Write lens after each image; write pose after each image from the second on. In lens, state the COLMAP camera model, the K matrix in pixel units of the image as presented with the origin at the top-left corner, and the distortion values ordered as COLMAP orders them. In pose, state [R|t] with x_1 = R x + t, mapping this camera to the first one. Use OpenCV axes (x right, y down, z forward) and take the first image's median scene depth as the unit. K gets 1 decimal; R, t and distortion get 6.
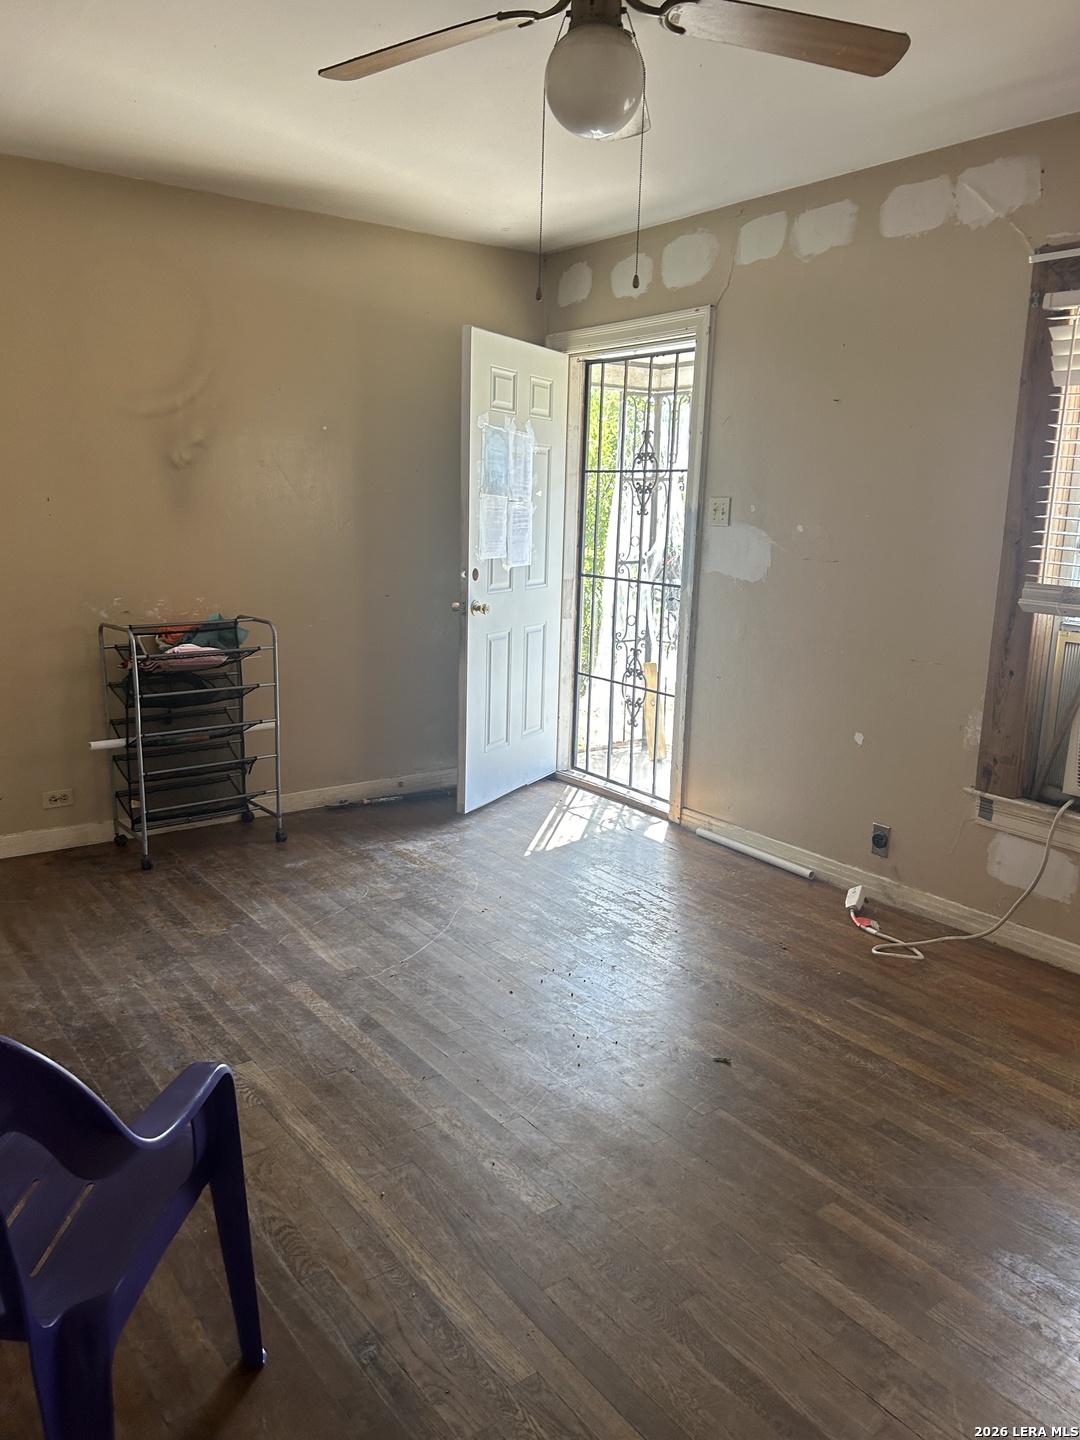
lens RADIAL K [[1076.5, 0, 544.5], [0, 1076.5, 719.2], [0, 0, 1]] dist [0.034212, -0.046127]
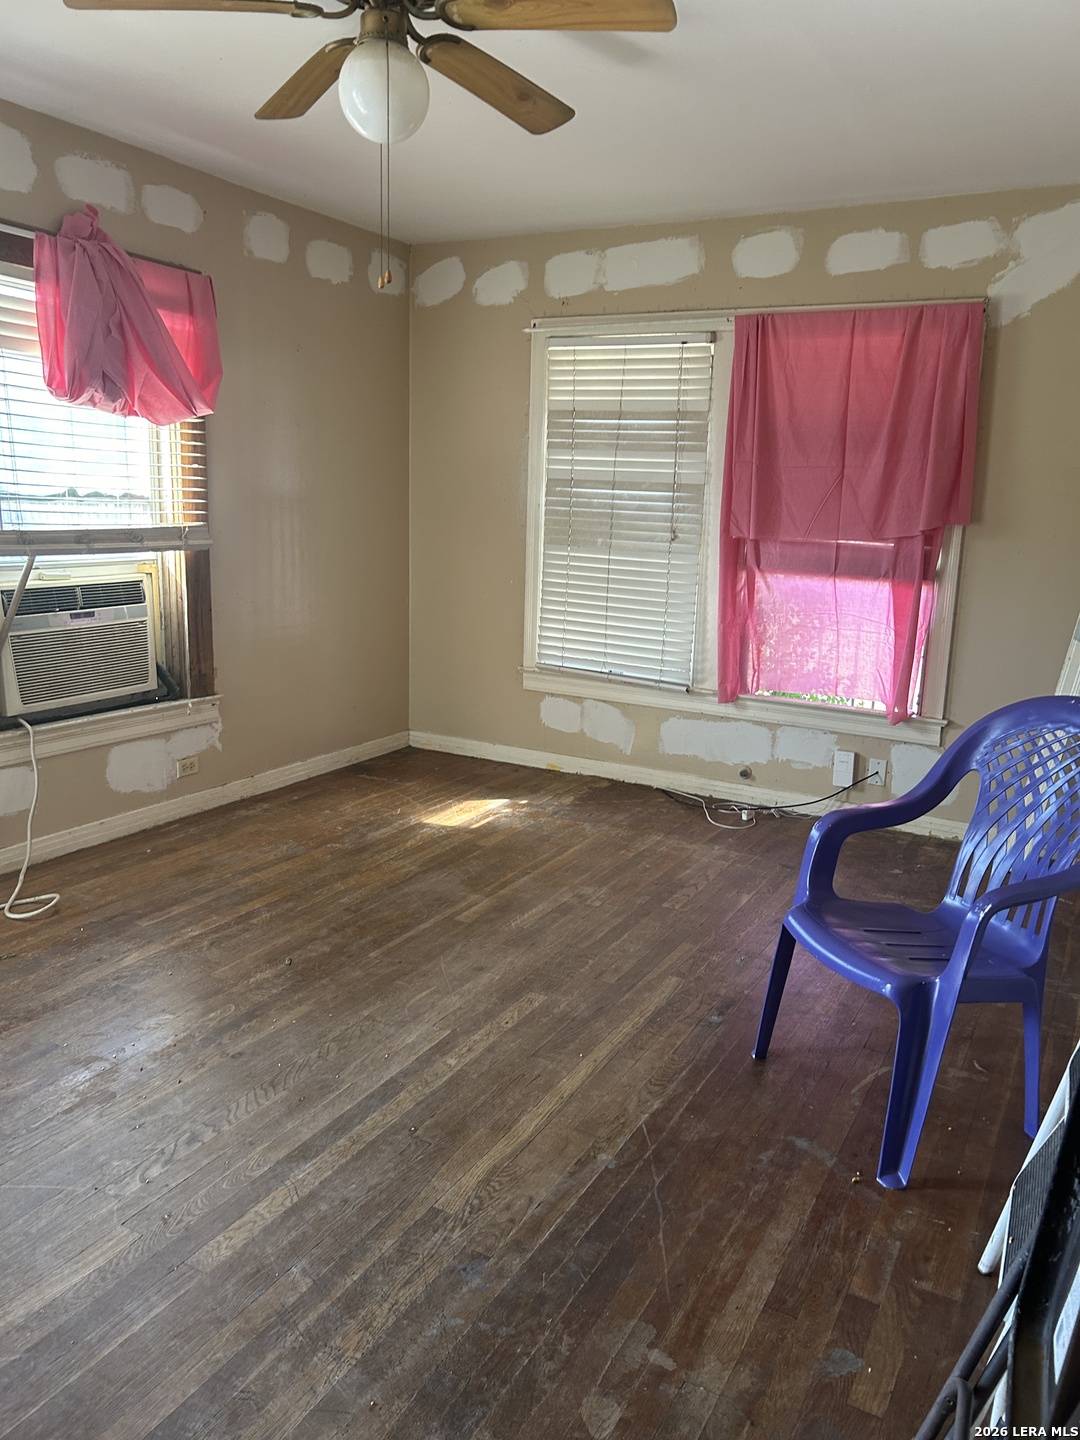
lens RADIAL K [[1076.5, 0, 544.1], [0, 1076.5, 717.2], [0, 0, 1]] dist [0.034212, -0.046127]
pose [[-0.410778, -0.224904, 0.883561, -0.842400], [0.141106, 0.941739, 0.305315, -0.222685], [-0.900750, 0.250092, -0.355110, 1.033572]]
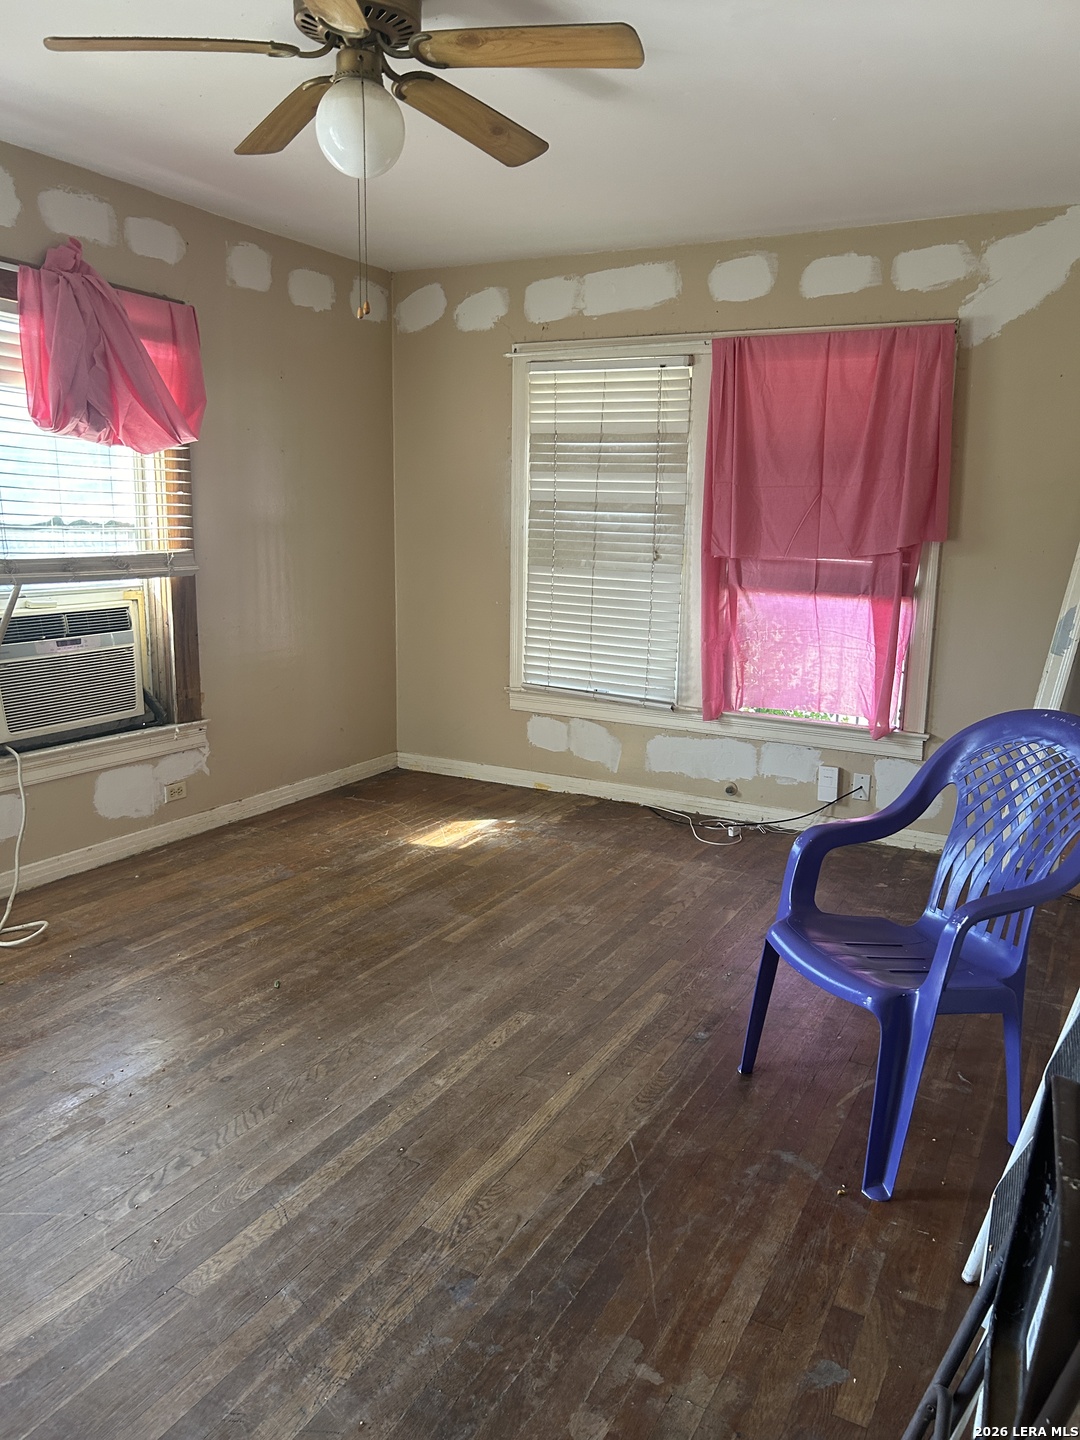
lens RADIAL K [[1076.5, 0, 543.0], [0, 1076.5, 718.2], [0, 0, 1]] dist [0.034212, -0.046127]
pose [[-0.421013, -0.204299, 0.883748, -0.853911], [0.152355, 0.944535, 0.290933, -0.226259], [-0.894168, 0.257130, -0.366535, 1.031266]]
